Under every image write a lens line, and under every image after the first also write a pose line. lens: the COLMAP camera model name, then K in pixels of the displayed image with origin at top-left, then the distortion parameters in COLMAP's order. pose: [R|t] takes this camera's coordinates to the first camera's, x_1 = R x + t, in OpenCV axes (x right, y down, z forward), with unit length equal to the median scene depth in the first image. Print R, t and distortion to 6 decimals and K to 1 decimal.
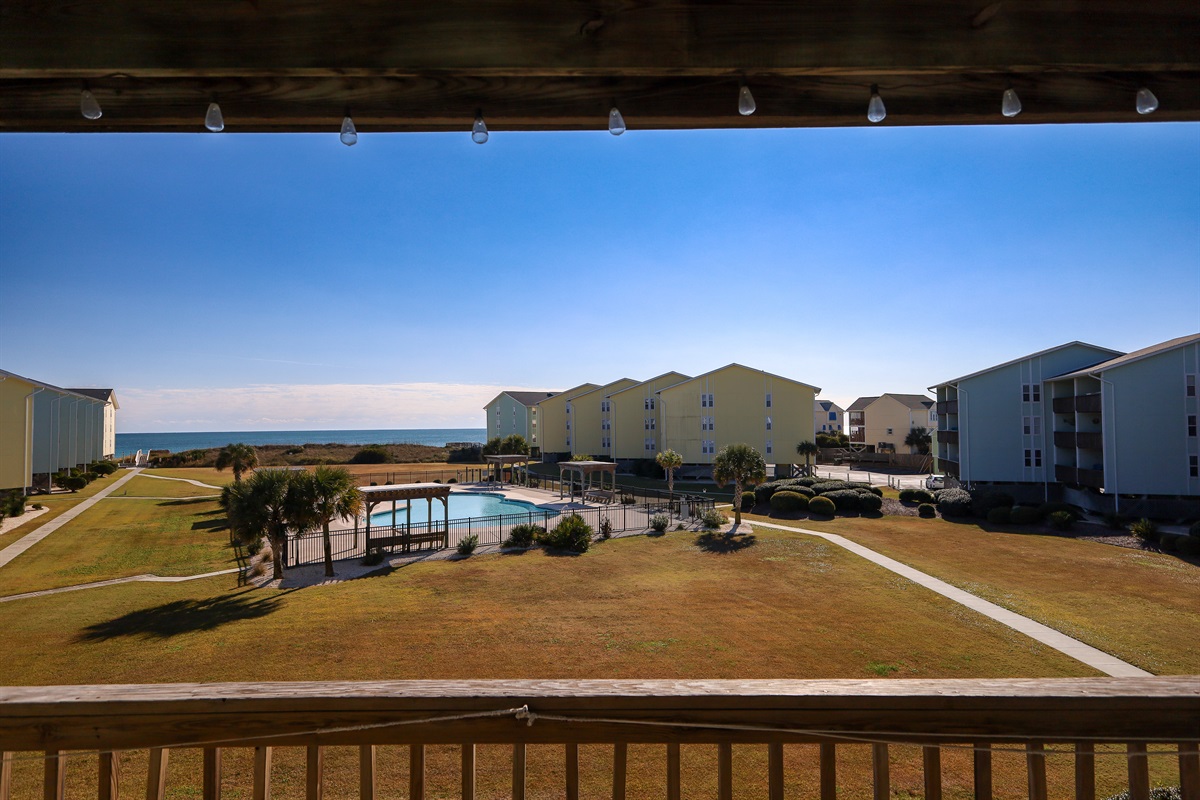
lens RADIAL K [[709.1, 0, 601.2], [0, 709.1, 390.1], [0, 0, 1]] dist [0.002871, -0.001528]
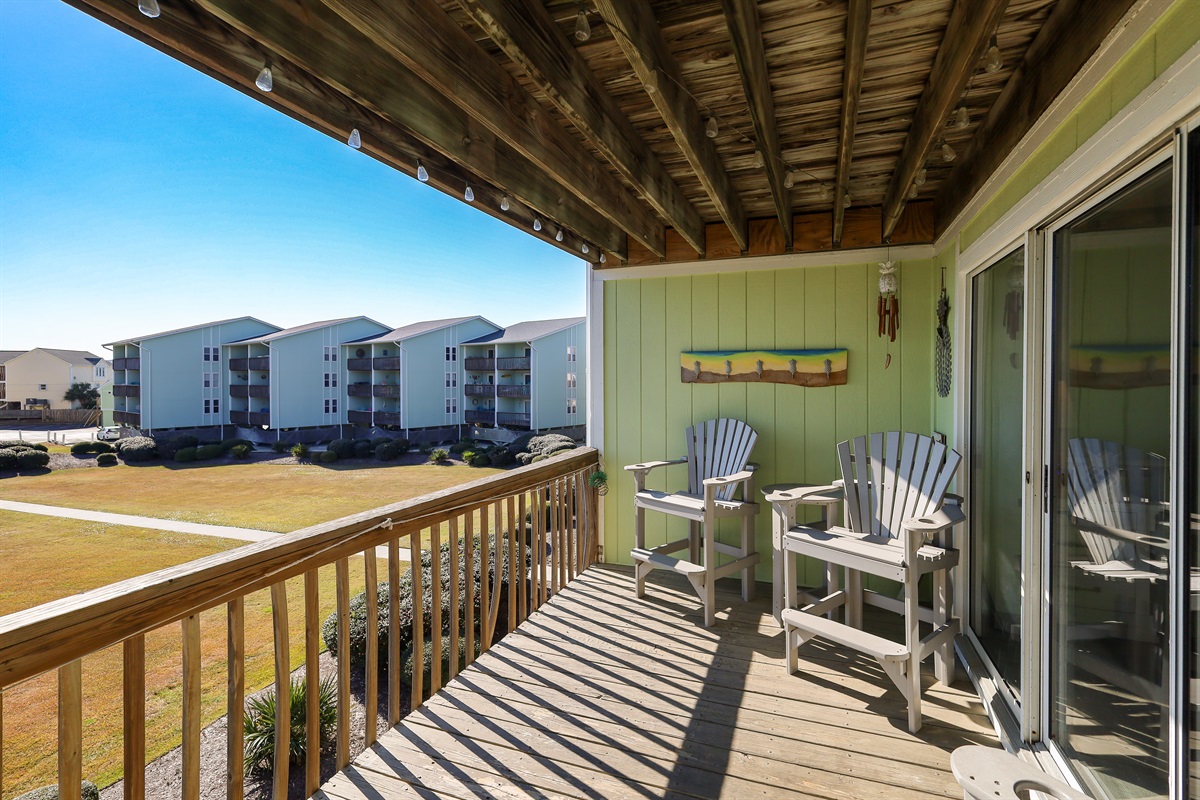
lens RADIAL K [[640.8, 0, 573.6], [0, 640.8, 386.5], [0, 0, 1]] dist [0.005700, 0.001011]
pose [[0.347458, 0.002703, 0.937691, -0.221877], [-0.045698, 0.998856, 0.014054, 0.015788], [-0.936581, -0.047733, 0.347185, 0.015444]]
